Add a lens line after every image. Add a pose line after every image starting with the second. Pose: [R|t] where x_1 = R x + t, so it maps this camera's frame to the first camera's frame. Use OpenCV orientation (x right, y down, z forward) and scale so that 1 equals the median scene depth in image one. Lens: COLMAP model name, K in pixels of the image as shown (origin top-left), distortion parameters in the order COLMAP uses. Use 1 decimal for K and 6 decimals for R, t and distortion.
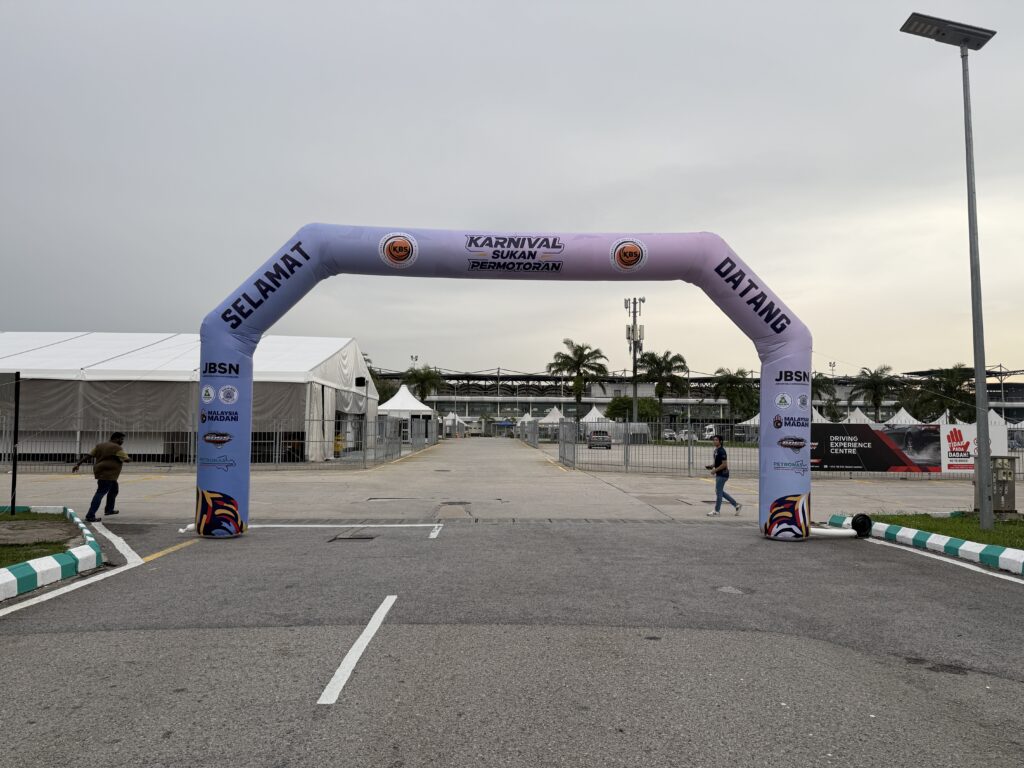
lens RADIAL K [[677.3, 0, 517.4], [0, 677.3, 407.4], [0, 0, 1]] dist [0.075498, 0.000001]
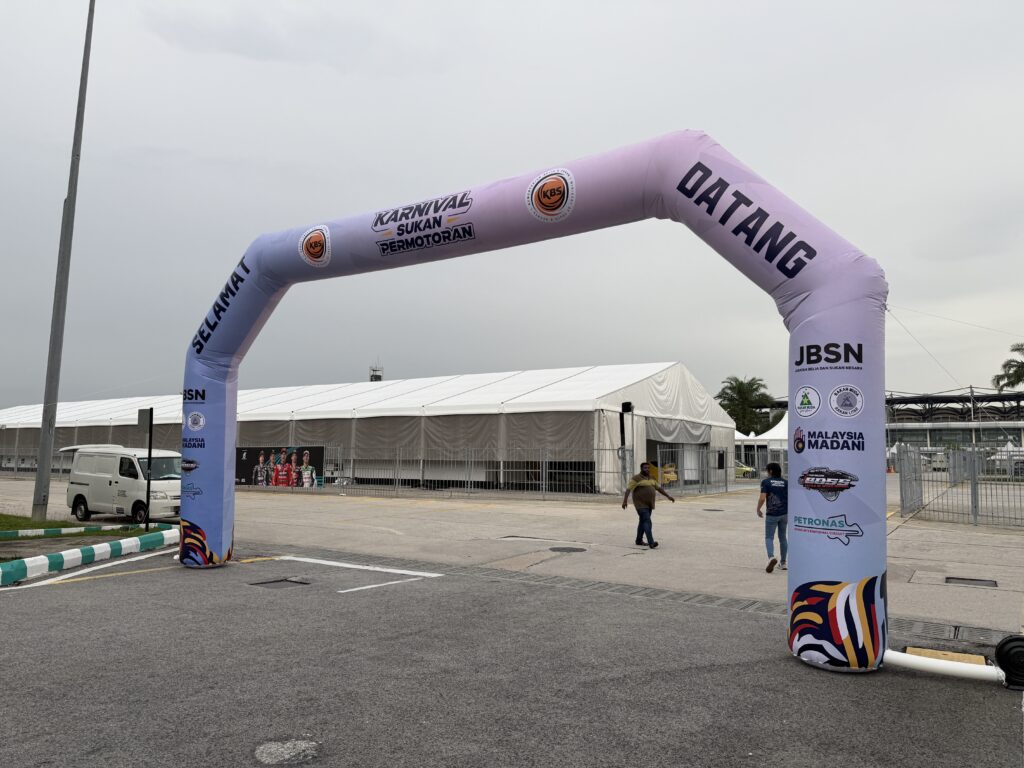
lens RADIAL K [[690.6, 0, 511.0], [0, 690.6, 407.9], [0, 0, 1]] dist [0.055747, -0.048973]
pose [[0.820671, -0.040340, -0.569975, 0.512697], [0.015326, 0.998700, -0.048616, 0.018403], [0.571195, 0.031162, 0.820223, 0.425737]]
